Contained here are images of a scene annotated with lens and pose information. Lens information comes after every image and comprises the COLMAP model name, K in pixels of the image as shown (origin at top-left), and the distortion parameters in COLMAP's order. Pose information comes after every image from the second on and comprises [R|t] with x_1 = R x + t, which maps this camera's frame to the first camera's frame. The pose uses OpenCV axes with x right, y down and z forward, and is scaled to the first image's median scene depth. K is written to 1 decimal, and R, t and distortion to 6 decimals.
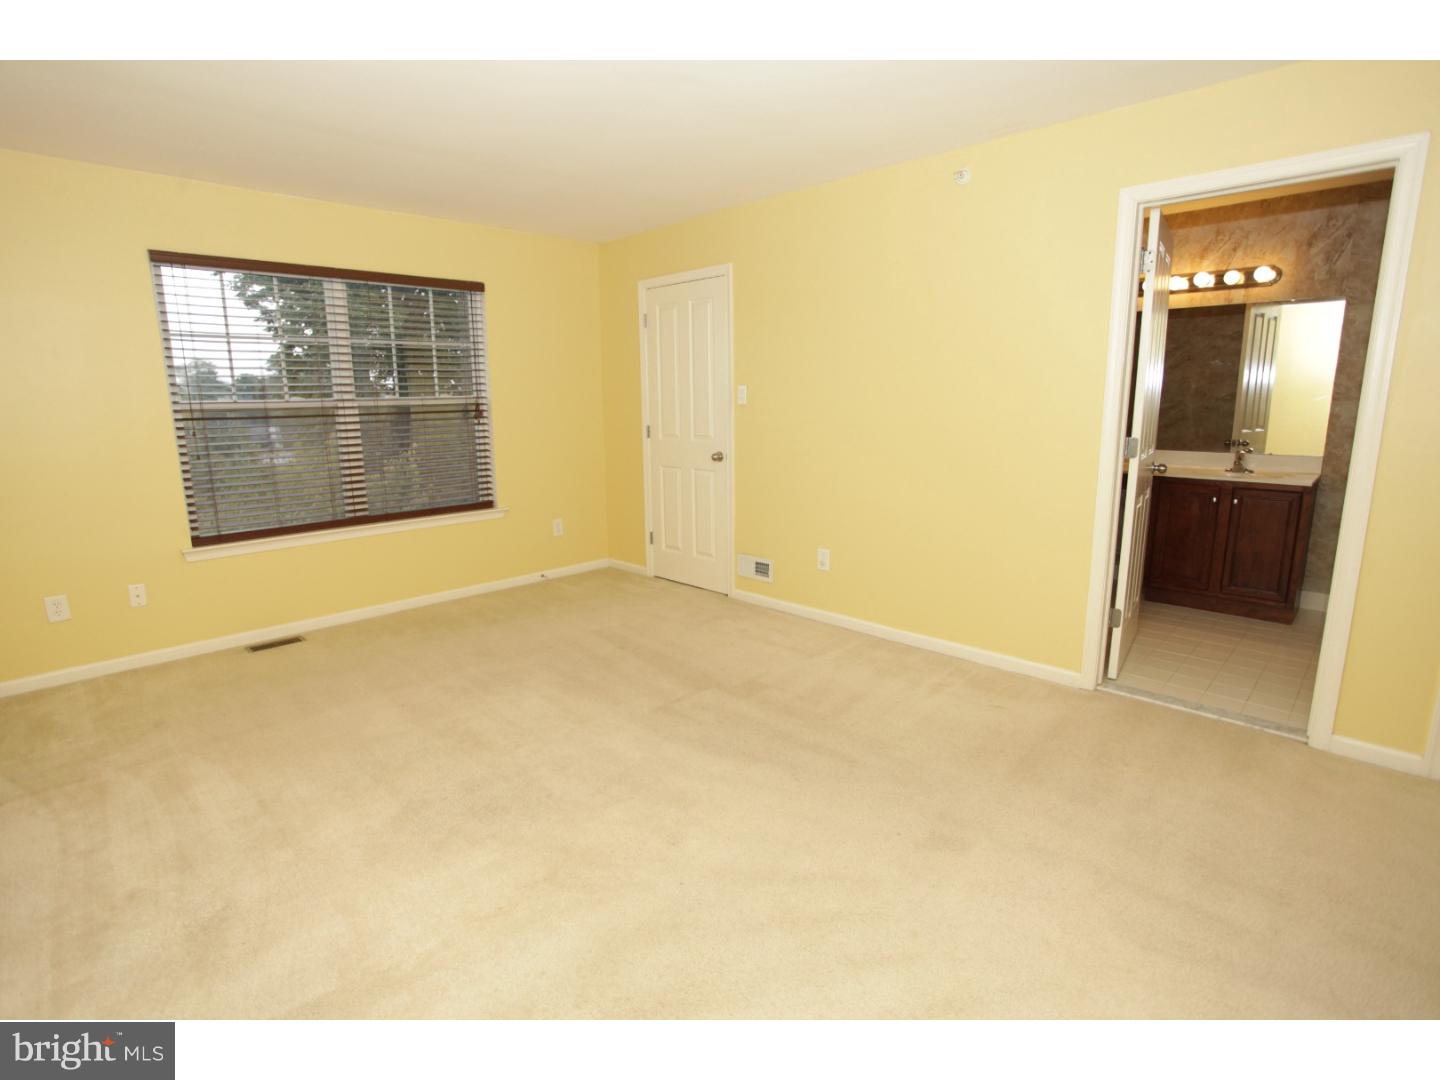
lens RADIAL K [[735.7, 0, 719.2], [0, 735.7, 517.1], [0, 0, 1]] dist [-0.000800, 0.038352]
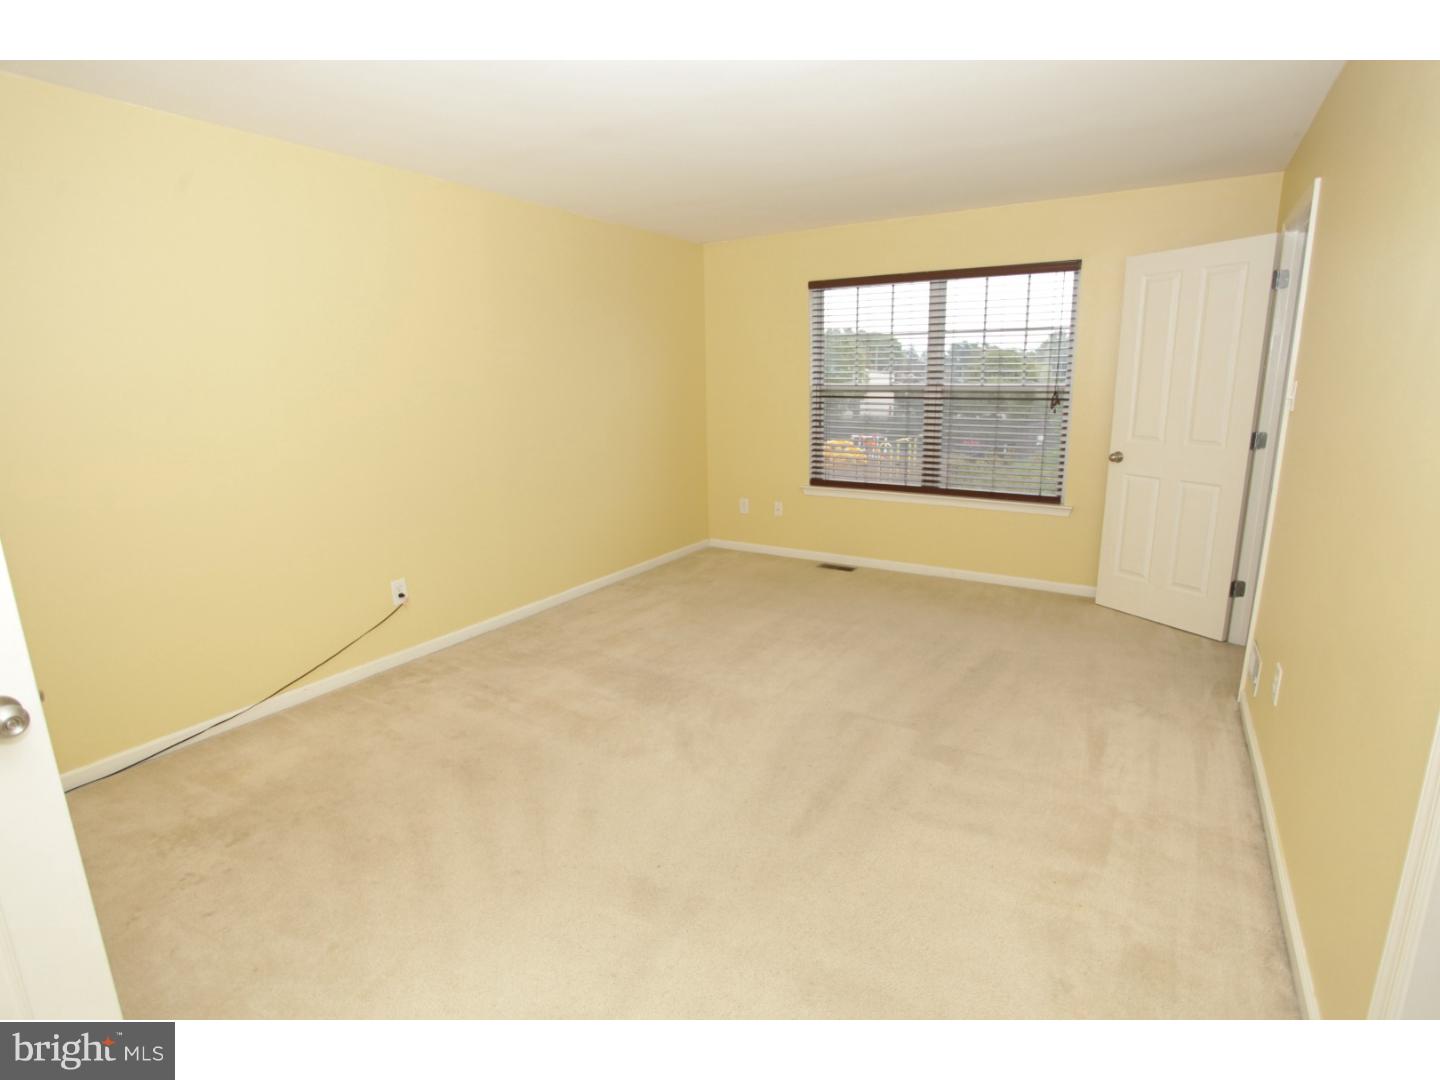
lens RADIAL K [[703.6, 0, 702.9], [0, 703.6, 529.2], [0, 0, 1]] dist [-0.076232, 0.033082]
pose [[0.251432, 0.213796, -0.943967, 0.509165], [-0.161383, 0.970906, 0.176912, -0.078630], [0.954326, 0.107859, 0.278620, 0.402564]]
